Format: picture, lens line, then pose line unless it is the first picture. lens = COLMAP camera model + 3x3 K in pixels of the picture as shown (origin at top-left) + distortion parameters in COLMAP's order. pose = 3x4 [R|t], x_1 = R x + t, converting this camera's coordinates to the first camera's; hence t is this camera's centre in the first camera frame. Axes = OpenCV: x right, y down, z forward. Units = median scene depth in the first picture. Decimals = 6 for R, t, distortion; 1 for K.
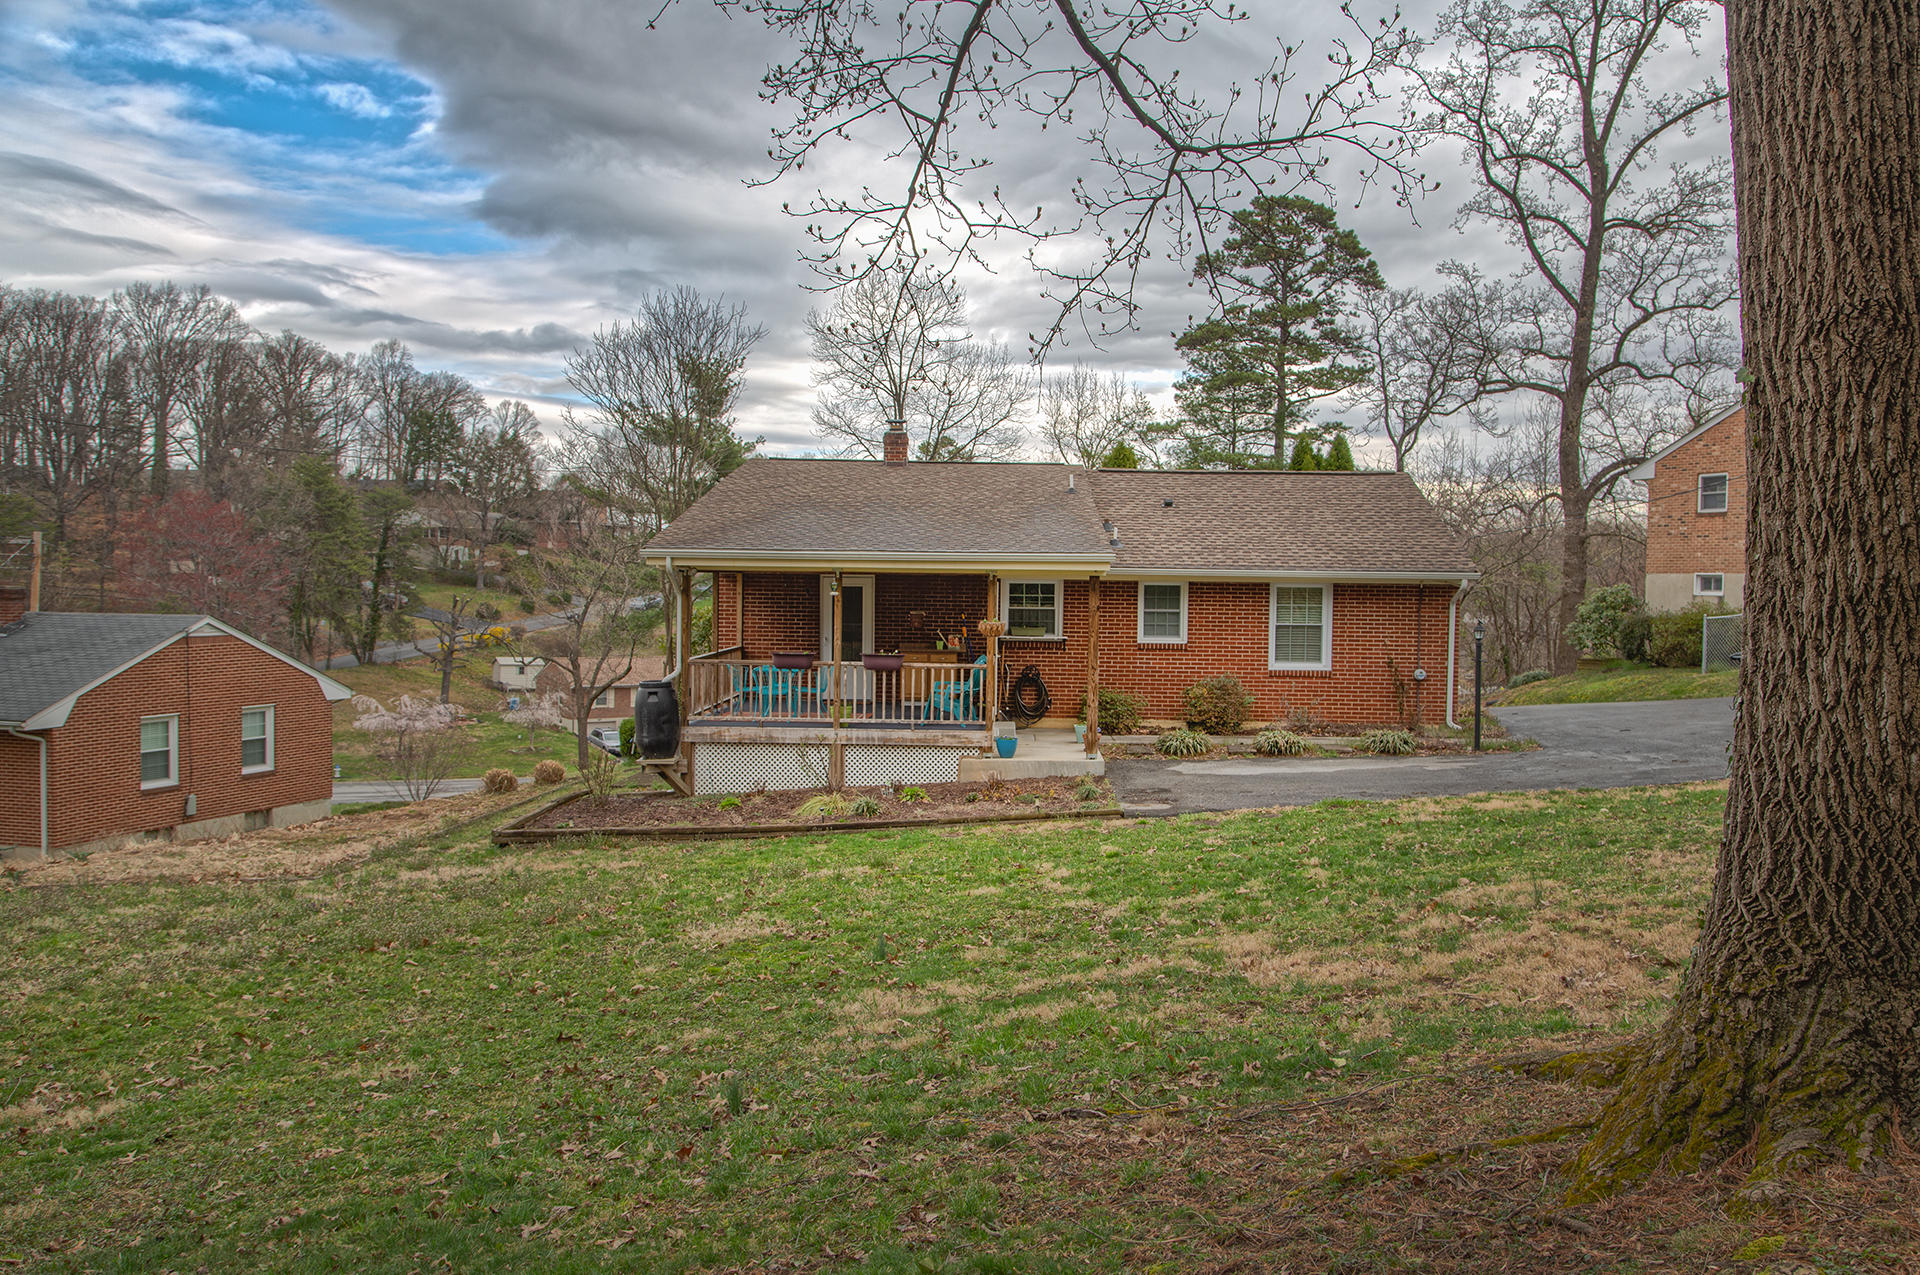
lens RADIAL K [[1572.2, 0, 961.9], [0, 1572.2, 634.2], [0, 0, 1]] dist [0.010467, 0.002700]
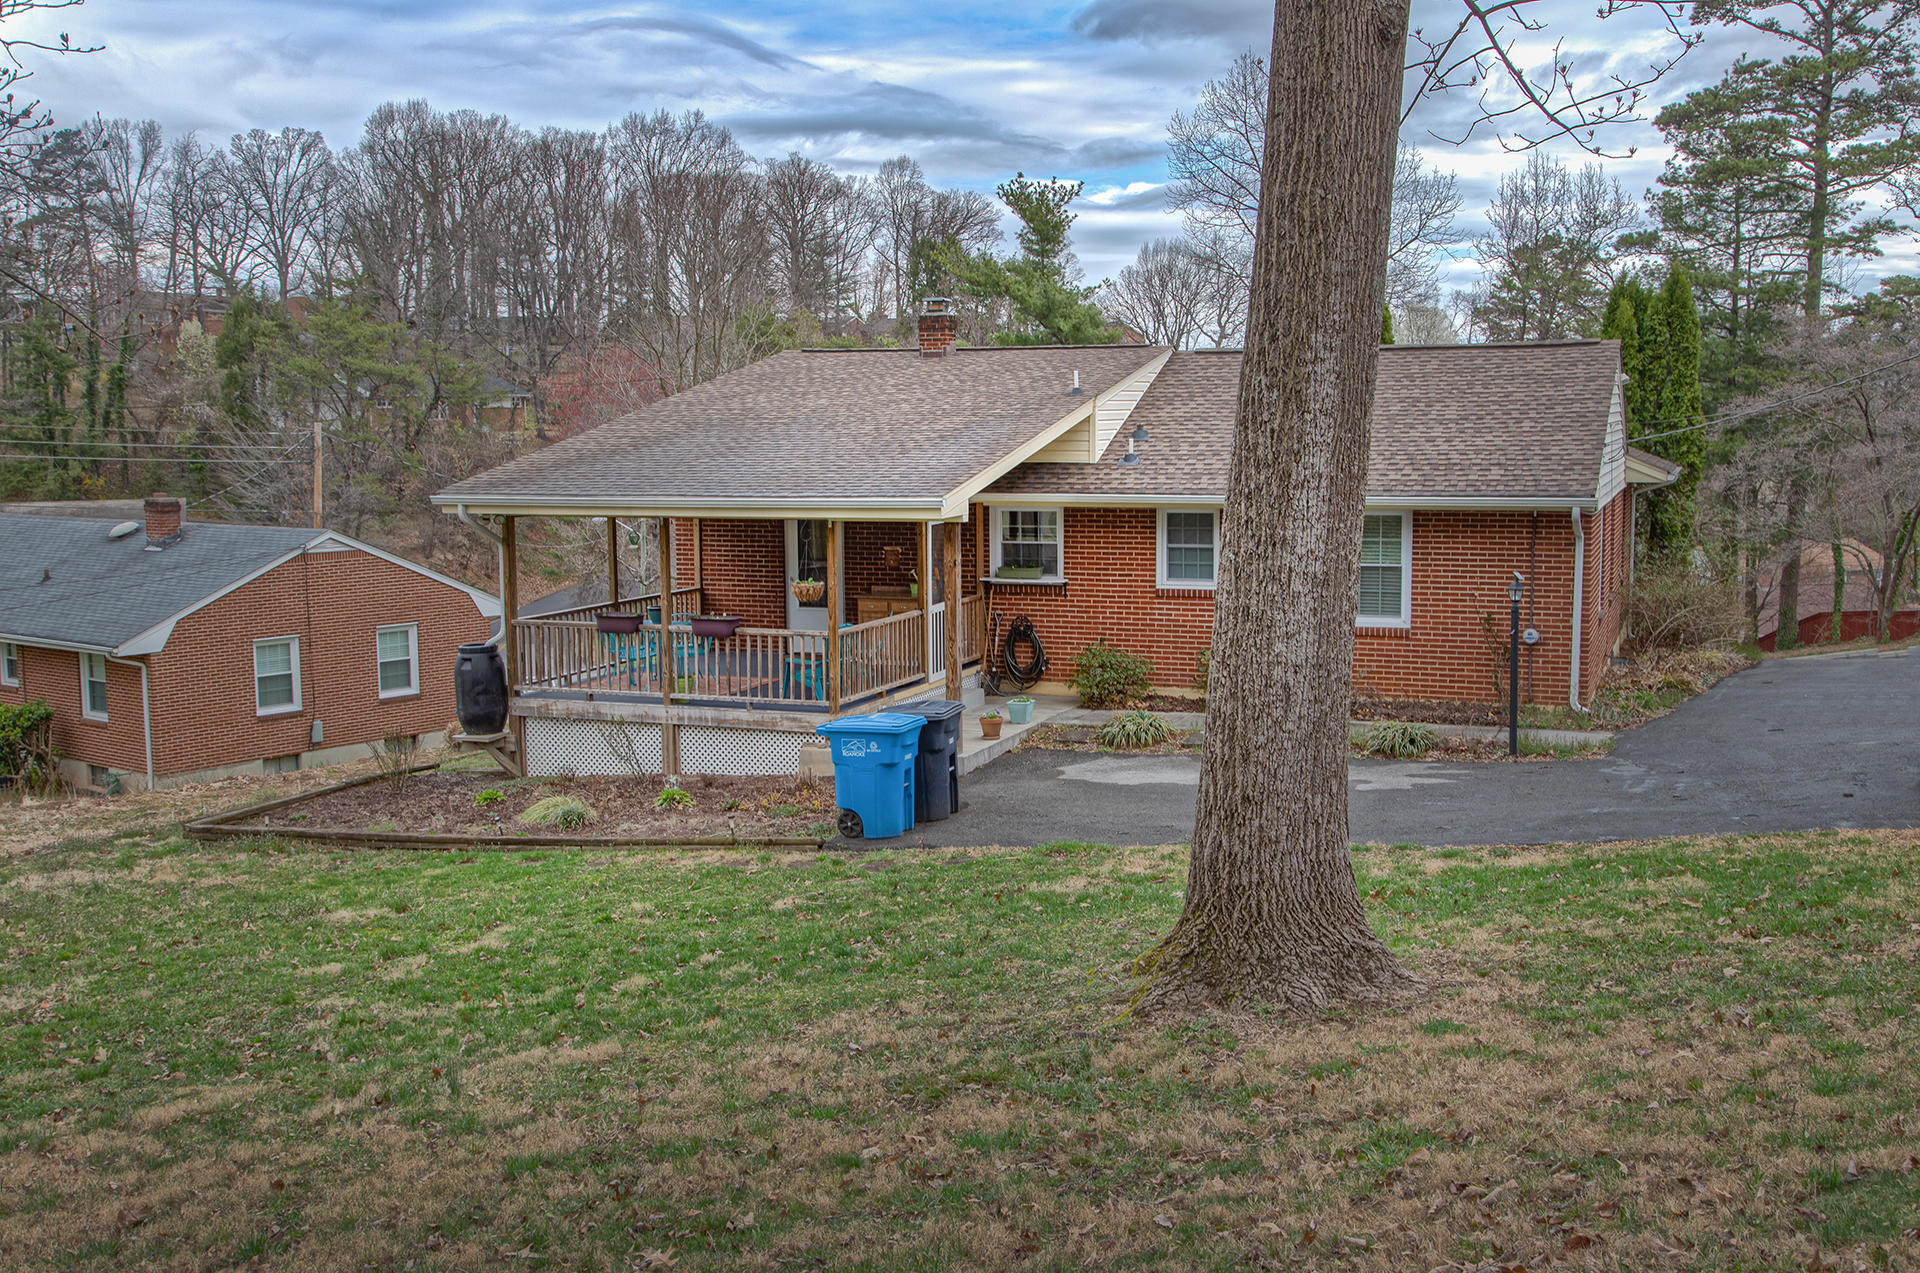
lens RADIAL K [[1892.1, 0, 963.0], [0, 1892.1, 629.0], [0, 0, 1]] dist [0.029040, 0.000000]
pose [[0.940598, 0.017076, -0.339092, 0.337775], [0.008806, 0.997172, 0.074641, -0.044718], [0.339407, -0.073193, 0.937788, 0.093403]]
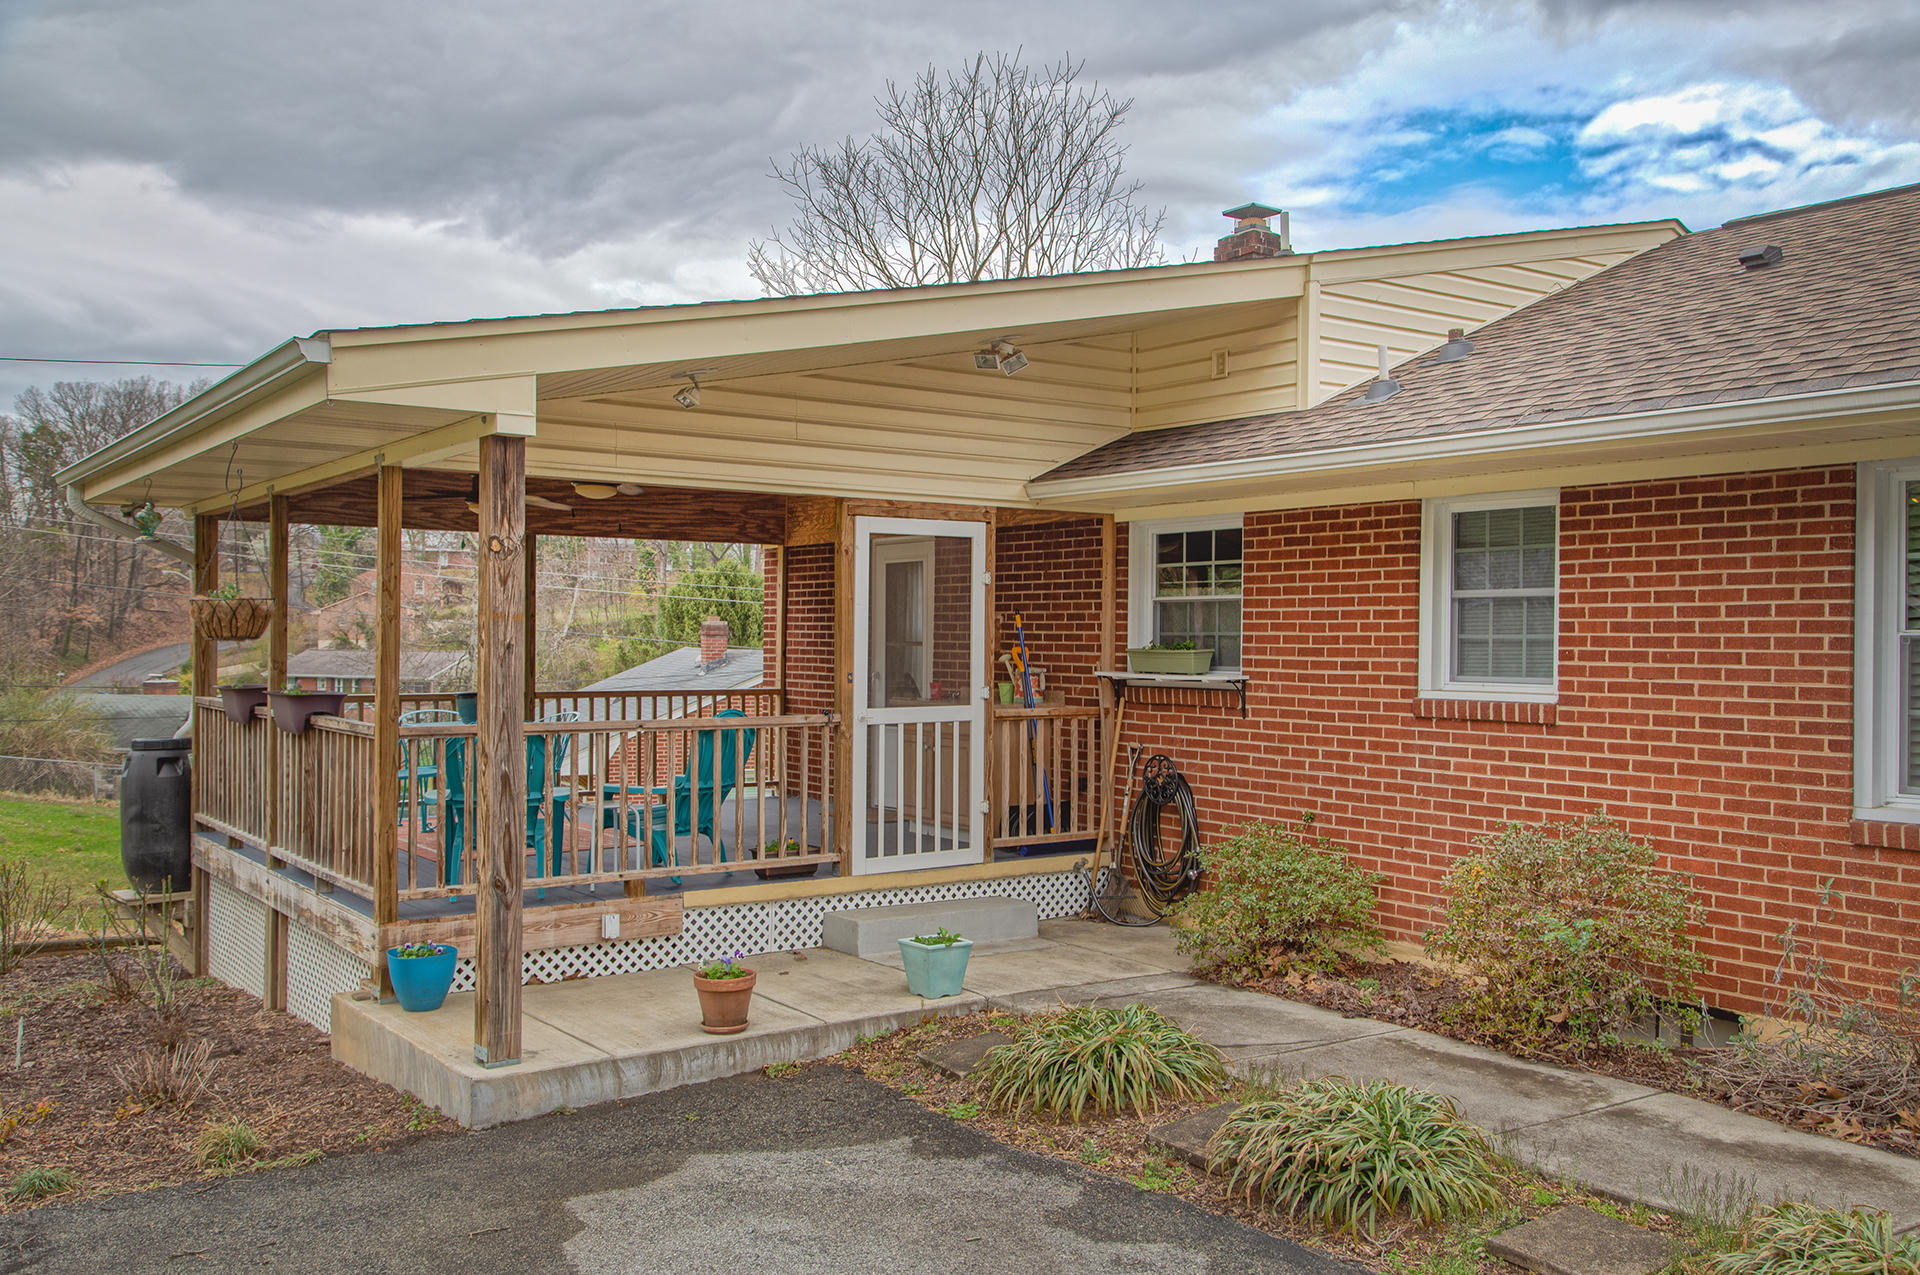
lens RADIAL K [[1572.2, 0, 967.4], [0, 1572.2, 635.3], [0, 0, 1]] dist [0.010467, 0.002700]
pose [[0.607608, -0.008939, -0.794187, 0.306541], [-0.023615, 0.999291, -0.029315, 0.004288], [0.793886, 0.036567, 0.606966, 0.735744]]
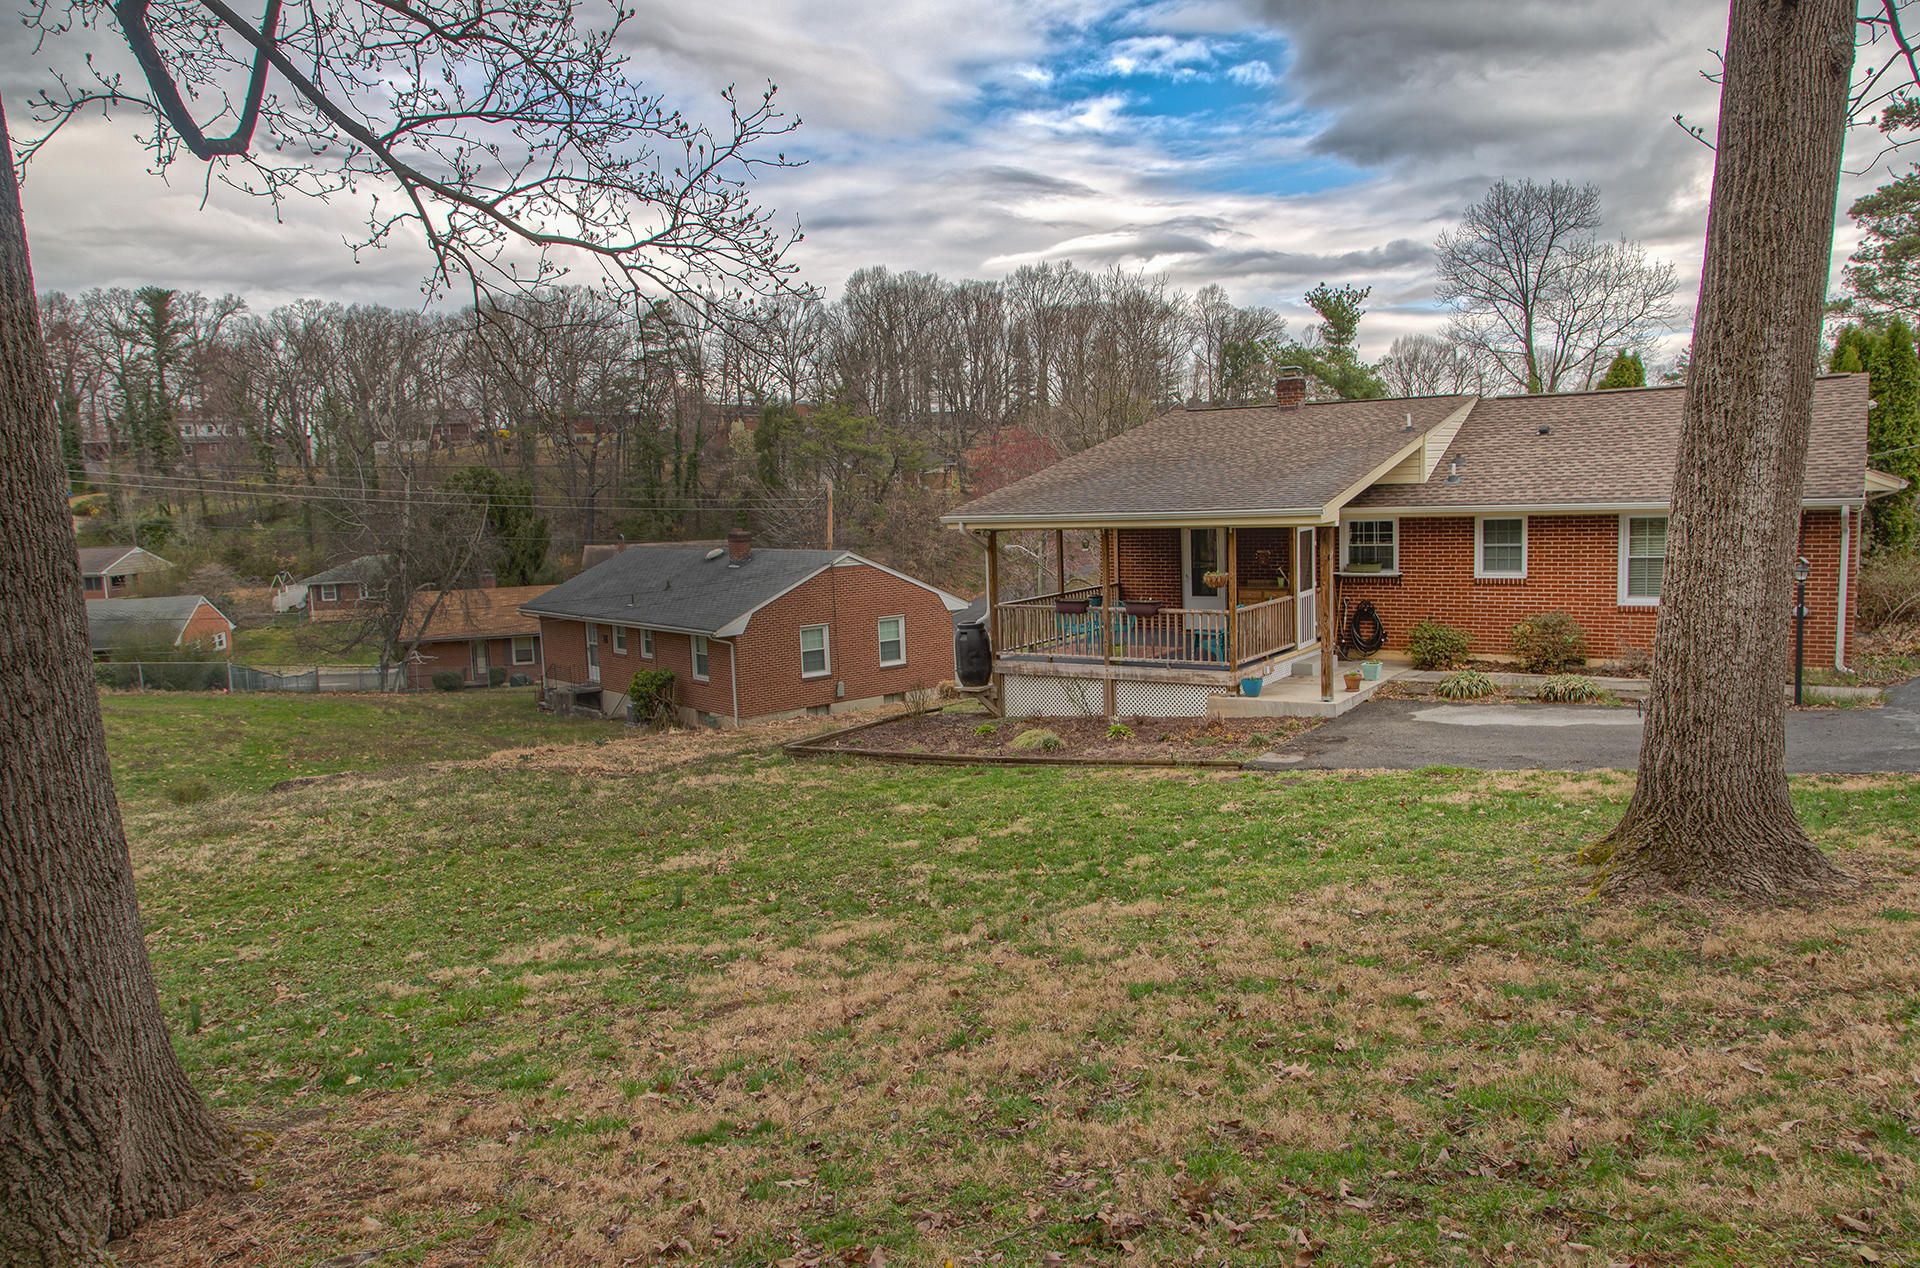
lens RADIAL K [[1333.4, 0, 968.1], [0, 1333.4, 638.6], [0, 0, 1]] dist [0.013748, -0.003934]
pose [[0.848927, 0.017537, -0.528219, 0.288729], [0.029086, 0.996384, 0.079826, -0.033514], [0.527709, -0.083130, 0.845347, 0.101336]]
